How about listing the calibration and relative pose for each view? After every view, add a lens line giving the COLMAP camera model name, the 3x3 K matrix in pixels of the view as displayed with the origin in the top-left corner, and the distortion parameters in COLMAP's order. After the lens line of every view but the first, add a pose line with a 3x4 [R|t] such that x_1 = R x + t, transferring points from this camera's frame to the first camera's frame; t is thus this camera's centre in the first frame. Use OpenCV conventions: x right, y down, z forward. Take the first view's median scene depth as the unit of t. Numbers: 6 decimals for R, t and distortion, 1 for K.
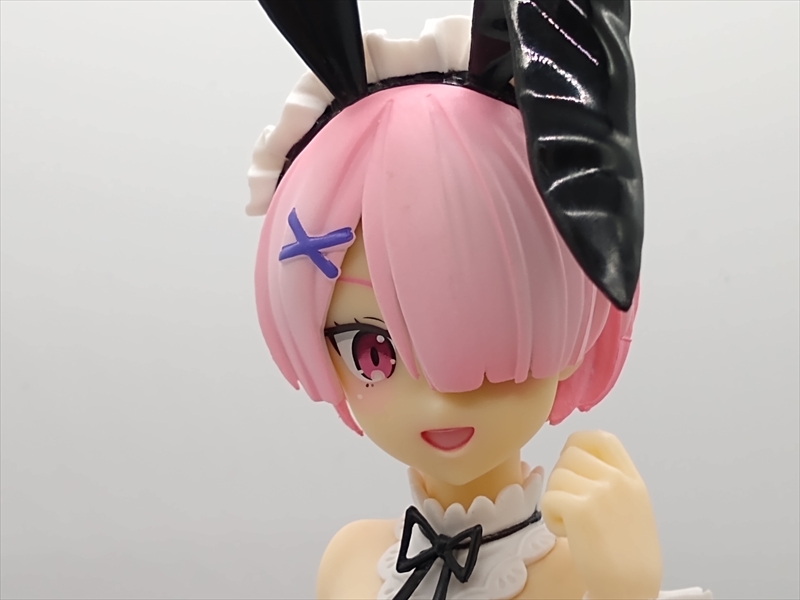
lens RADIAL K [[1906.7, 0, 400.0], [0, 1906.7, 300.0], [0, 0, 1]] dist [0.322986, -0.112403]
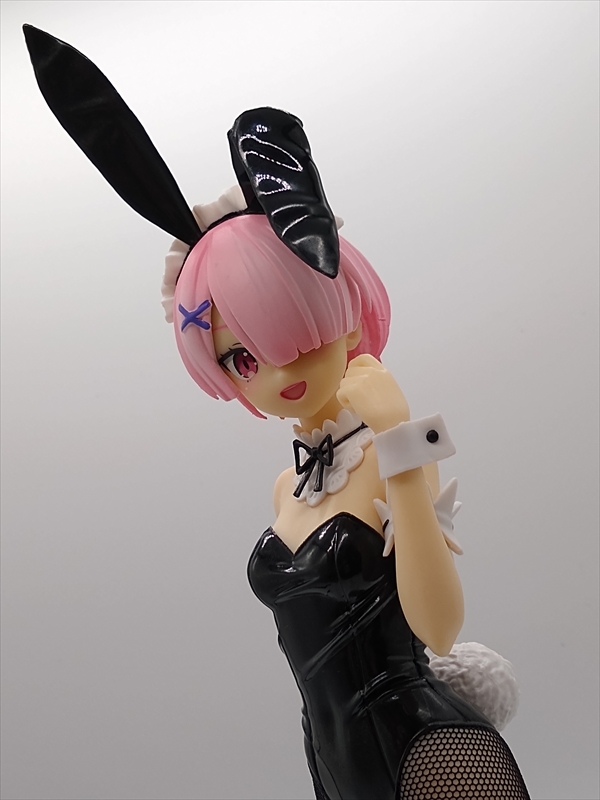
lens RADIAL K [[1328.2, 0, 316.0], [0, 1328.2, 399.1], [0, 0, 1]] dist [0.144911, -0.138925]
pose [[0.941044, -0.321017, -0.106699, 0.177621], [0.305296, 0.941780, -0.140870, 0.263384], [0.145708, 0.099990, 0.984262, -0.261041]]
